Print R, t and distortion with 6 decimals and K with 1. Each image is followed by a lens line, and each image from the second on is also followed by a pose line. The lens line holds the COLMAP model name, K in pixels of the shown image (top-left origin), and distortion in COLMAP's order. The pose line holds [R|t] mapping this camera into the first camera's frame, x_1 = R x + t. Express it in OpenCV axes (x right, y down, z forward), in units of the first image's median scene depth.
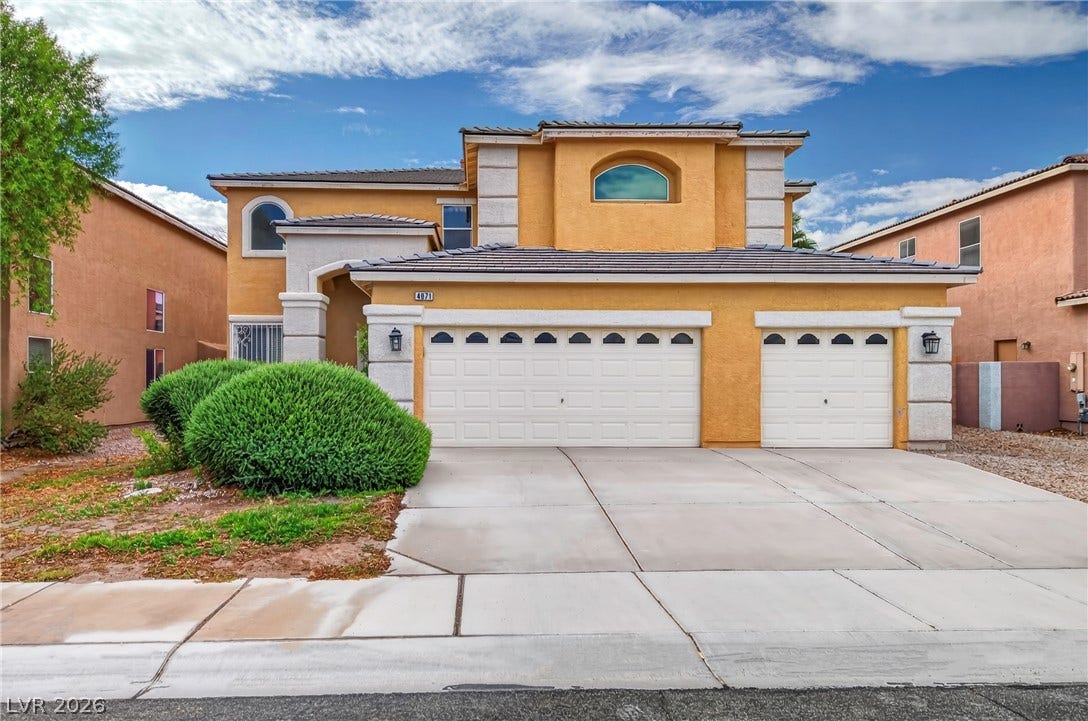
lens RADIAL K [[761.1, 0, 527.6], [0, 761.1, 360.6], [0, 0, 1]] dist [0.004763, -0.000357]
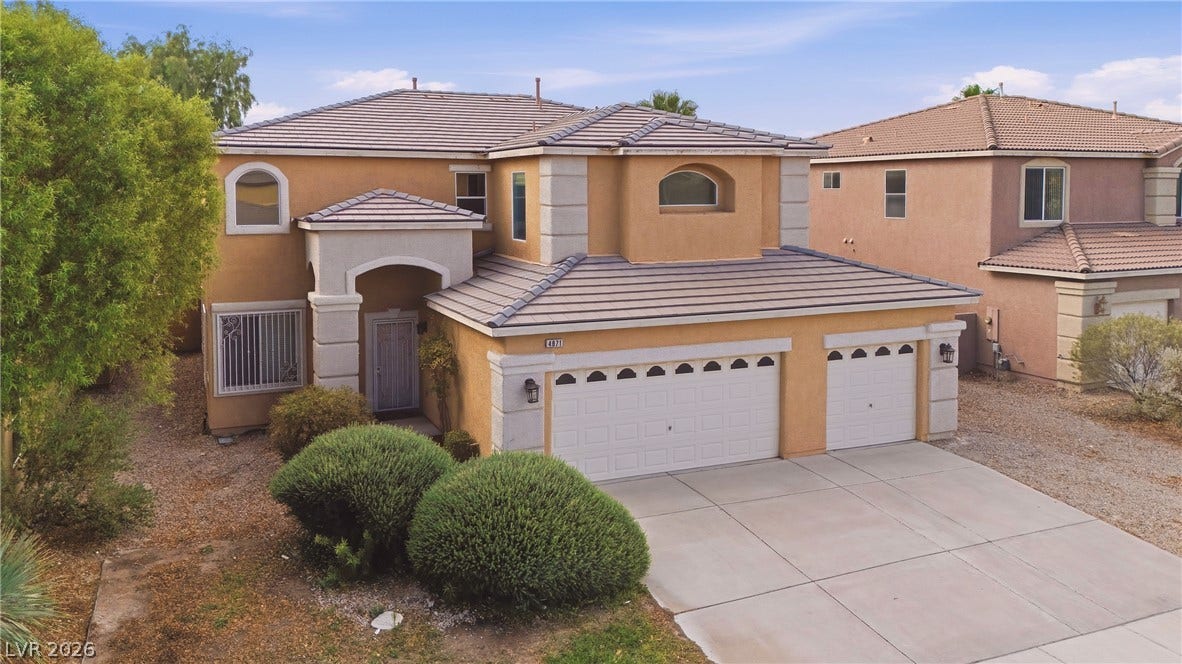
lens RADIAL K [[881.8, 0, 598.7], [0, 881.8, 205.5], [0, 0, 1]] dist [0.023700, -0.004434]
pose [[0.935930, -0.008336, 0.352089, -0.473009], [-0.008923, 0.998838, 0.047369, -0.311503], [-0.352074, -0.047476, 0.934767, -0.110514]]
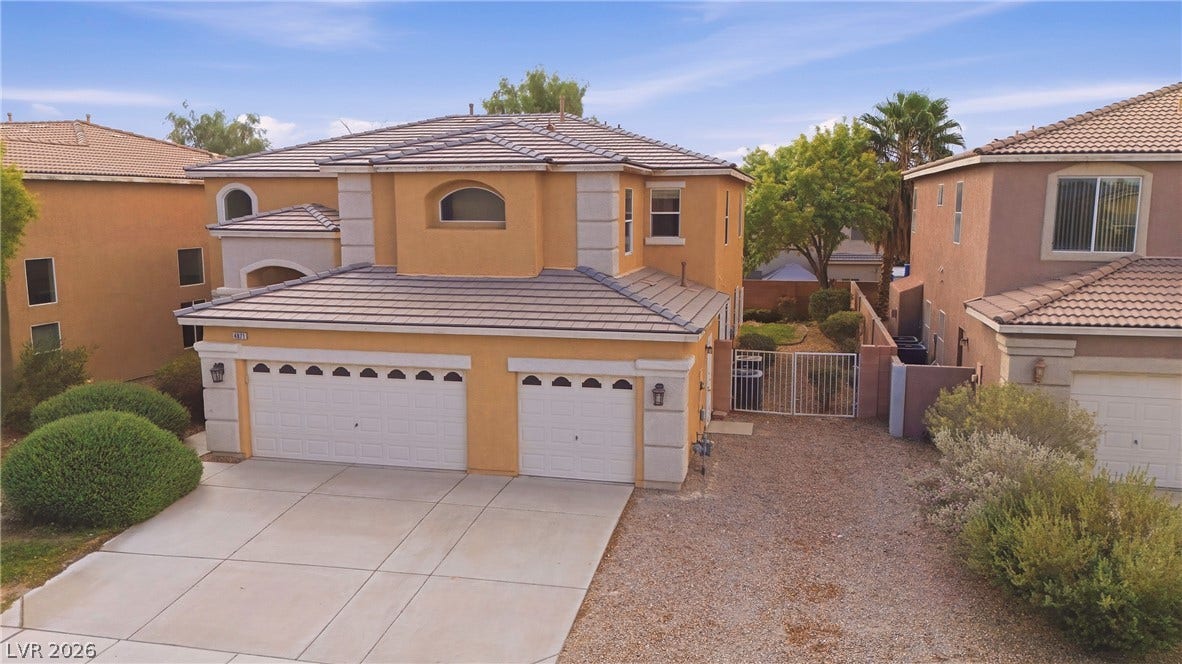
lens RADIAL K [[881.5, 0, 635.0], [0, 881.5, 313.5], [0, 0, 1]] dist [0.078377, -0.094663]
pose [[0.968442, 0.034405, -0.246852, 0.776832], [0.004369, 0.987931, 0.154833, -0.319905], [0.249200, -0.151026, 0.956604, -0.175955]]
